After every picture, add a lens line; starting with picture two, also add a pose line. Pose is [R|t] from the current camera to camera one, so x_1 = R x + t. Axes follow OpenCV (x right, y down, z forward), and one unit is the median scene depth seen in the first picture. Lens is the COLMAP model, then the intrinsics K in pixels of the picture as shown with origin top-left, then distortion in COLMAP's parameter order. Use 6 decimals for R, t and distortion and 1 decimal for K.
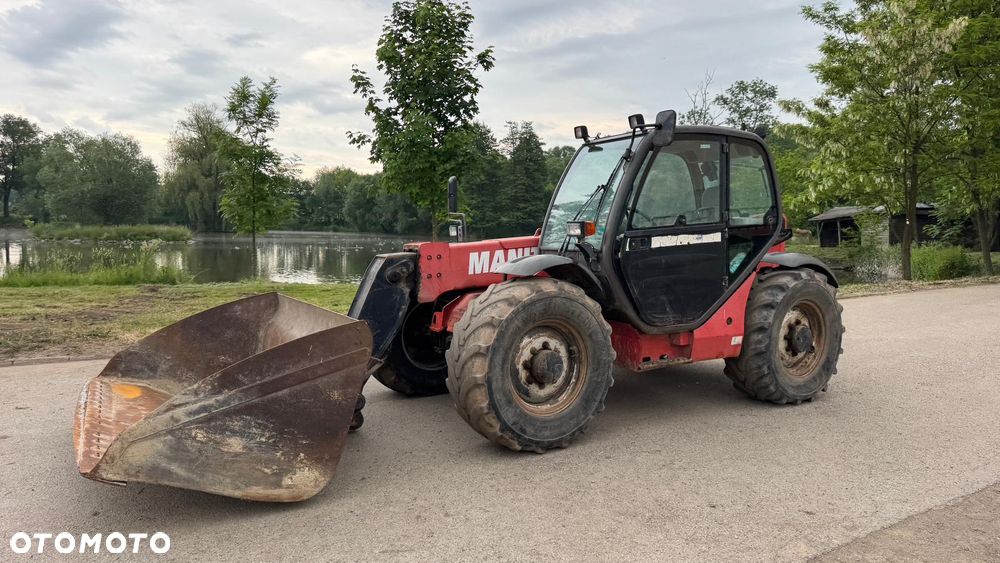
lens RADIAL K [[725.2, 0, 514.5], [0, 725.2, 279.3], [0, 0, 1]] dist [0.071806, -0.105315]
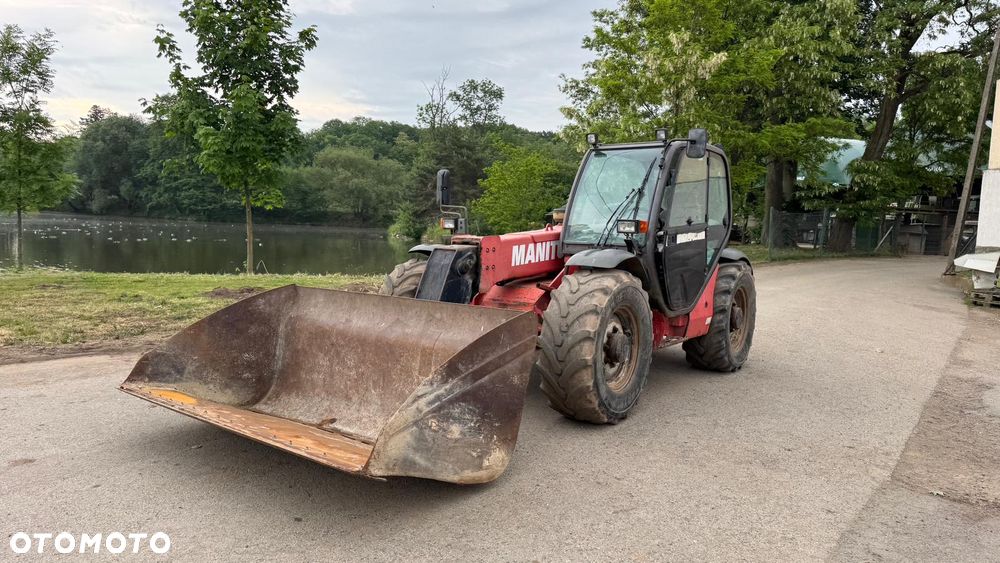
lens RADIAL K [[730.5, 0, 500.0], [0, 730.5, 281.5], [0, 0, 1]] dist [0.090066, -0.001750]
pose [[0.921803, -0.007305, 0.387589, -0.470395], [-0.000129, 0.999817, 0.019151, -0.004517], [-0.387658, -0.017704, 0.921633, 0.012457]]
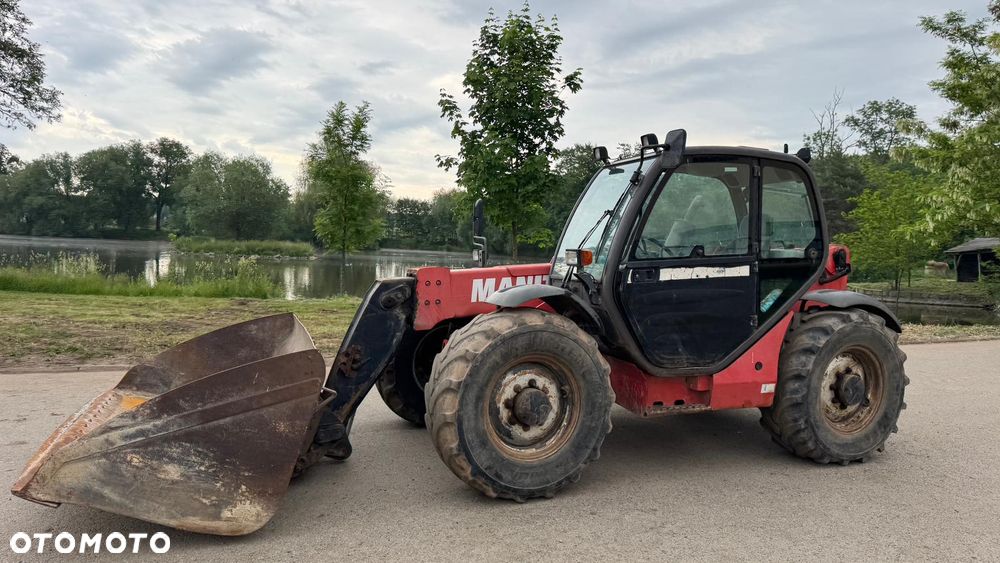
lens RADIAL K [[725.2, 0, 514.5], [0, 725.2, 279.3], [0, 0, 1]] dist [0.071806, -0.105315]
pose [[0.985618, 0.031365, -0.166052, 0.140981], [-0.036382, 0.998966, -0.027254, -0.012256], [0.165026, 0.032903, 0.985740, 0.071374]]
